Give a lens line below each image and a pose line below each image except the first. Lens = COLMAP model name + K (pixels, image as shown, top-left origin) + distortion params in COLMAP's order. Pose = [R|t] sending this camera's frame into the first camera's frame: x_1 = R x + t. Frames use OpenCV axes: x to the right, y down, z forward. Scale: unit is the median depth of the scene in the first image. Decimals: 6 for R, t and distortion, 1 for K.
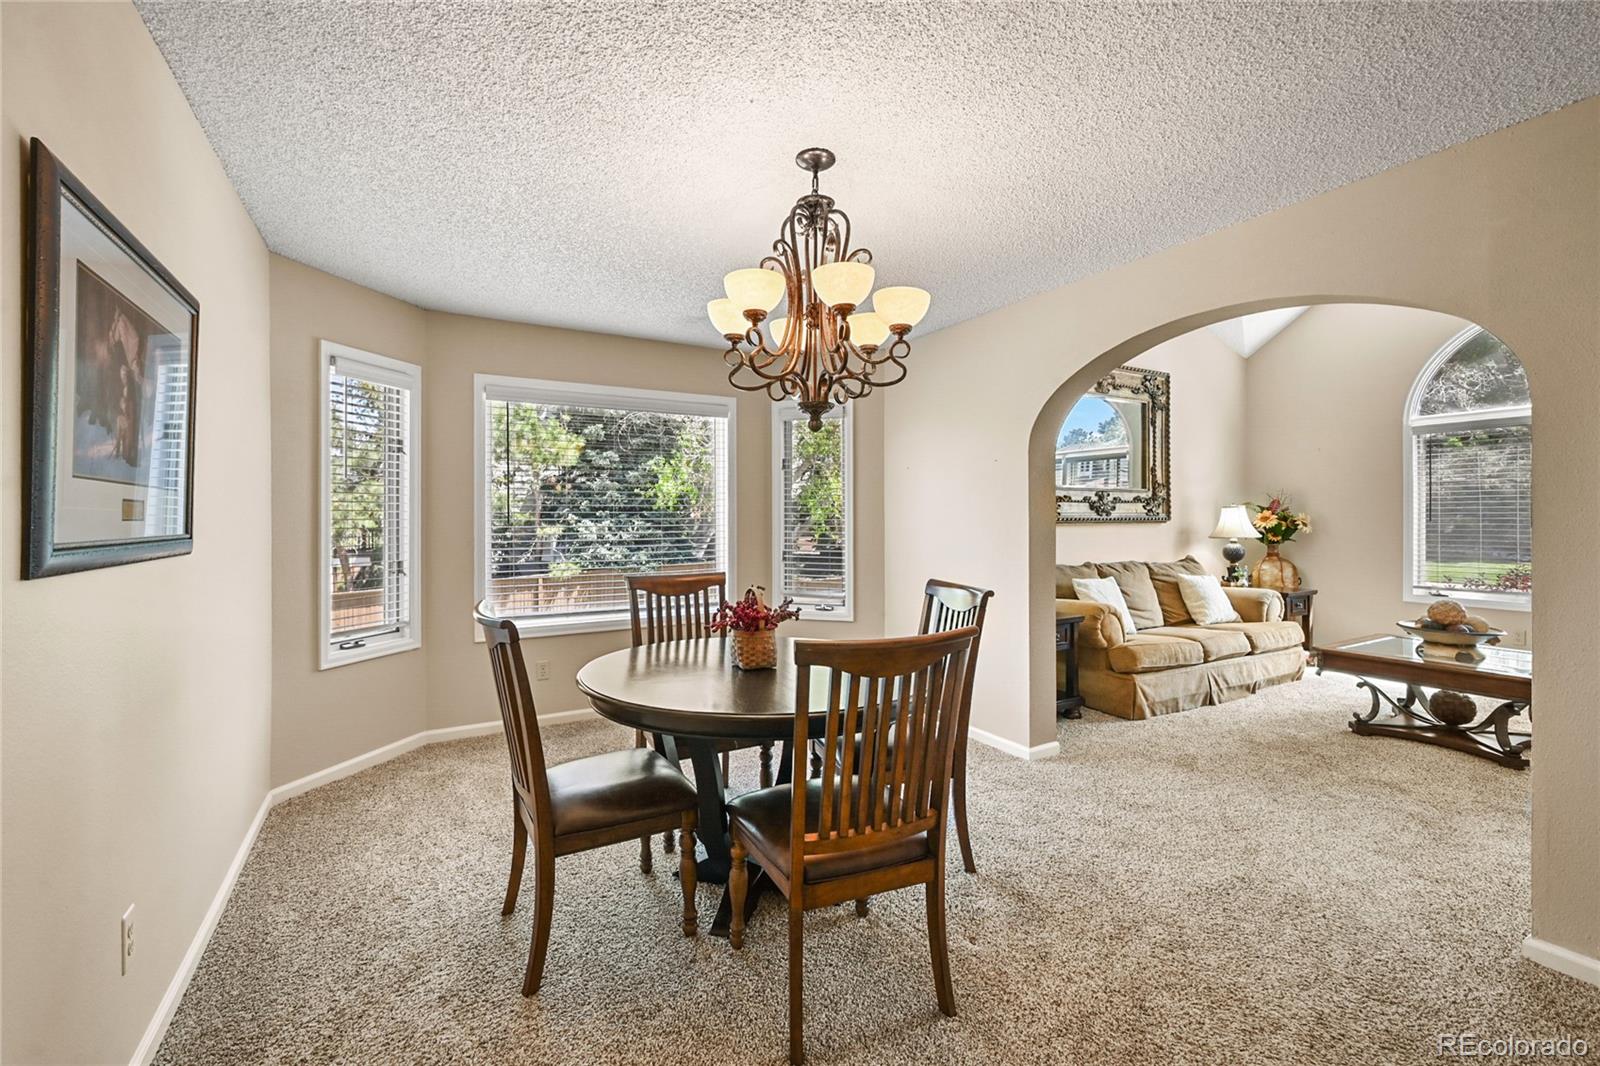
lens RADIAL K [[671.0, 0, 799.0], [0, 671.0, 518.5], [0, 0, 1]] dist [0.001642, -0.000341]
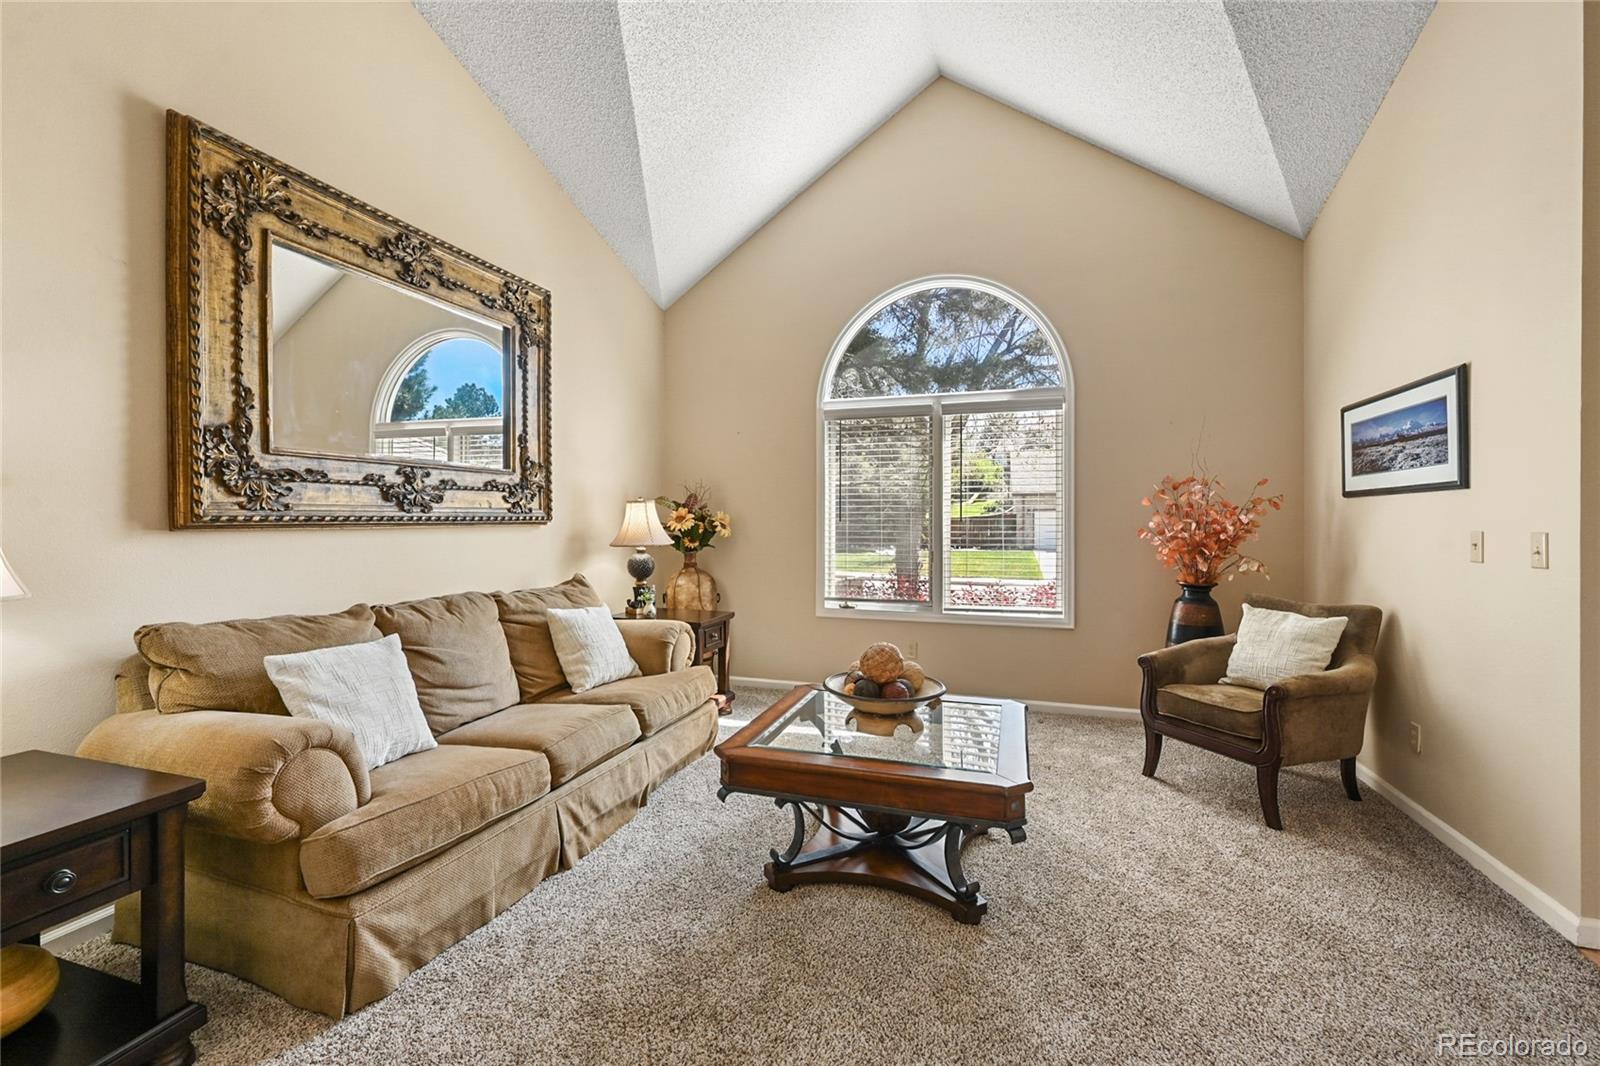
lens RADIAL K [[671.0, 0, 800.5], [0, 671.0, 524.7], [0, 0, 1]] dist [0.001642, -0.000341]
pose [[0.743442, -0.003586, 0.668791, 0.319311], [-0.001854, 0.999971, 0.007423, 0.001396], [-0.668798, -0.006759, 0.743414, 0.385653]]
